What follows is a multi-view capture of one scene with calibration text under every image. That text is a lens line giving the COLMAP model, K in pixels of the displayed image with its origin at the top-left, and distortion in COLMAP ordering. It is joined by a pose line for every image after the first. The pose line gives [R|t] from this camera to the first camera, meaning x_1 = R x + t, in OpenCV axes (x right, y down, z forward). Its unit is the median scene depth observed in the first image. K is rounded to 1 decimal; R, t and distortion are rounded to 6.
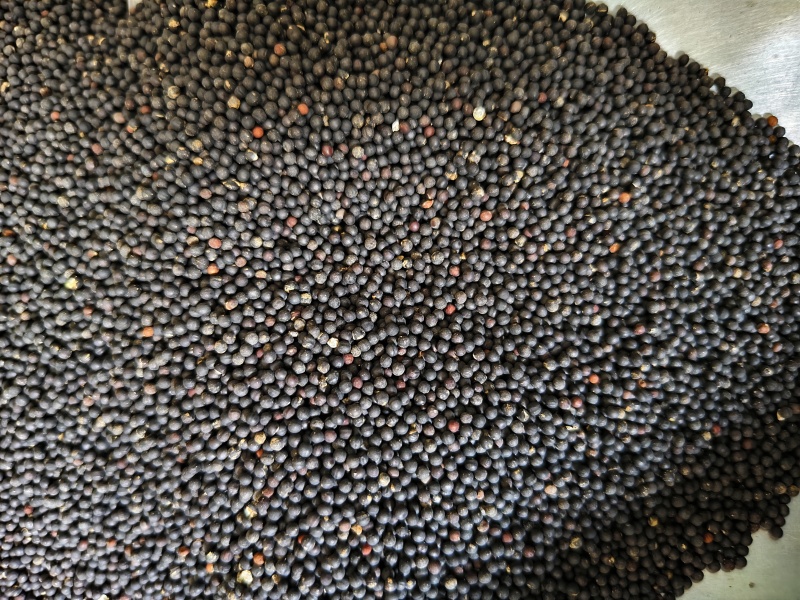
lens RADIAL K [[546.8, 0, 401.6], [0, 546.8, 302.2], [0, 0, 1]] dist [0.003318, -0.093411]
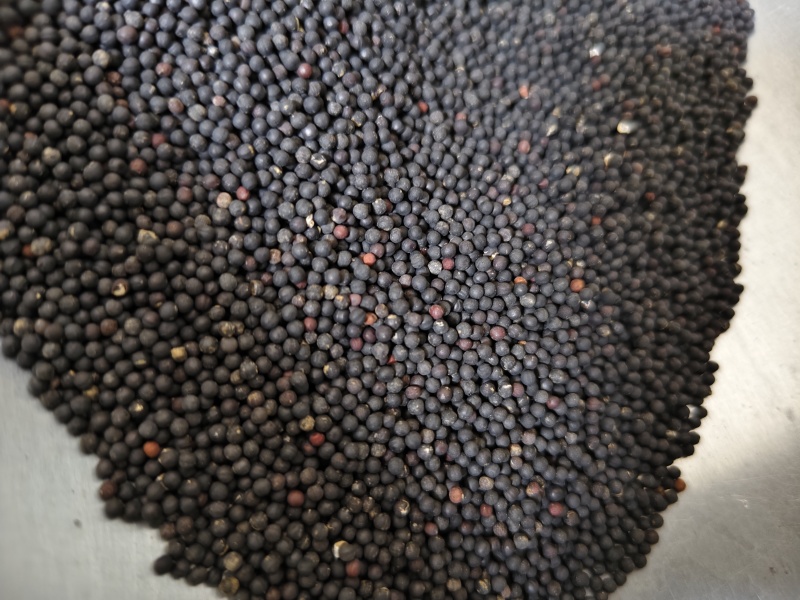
lens RADIAL K [[546.8, 0, 401.6], [0, 546.8, 302.2], [0, 0, 1]] dist [0.003318, -0.093411]
pose [[0.132794, 0.971765, -0.195034, 0.581093], [-0.965040, 0.081905, -0.248979, 0.301160], [-0.225975, 0.221279, 0.948668, 0.247686]]
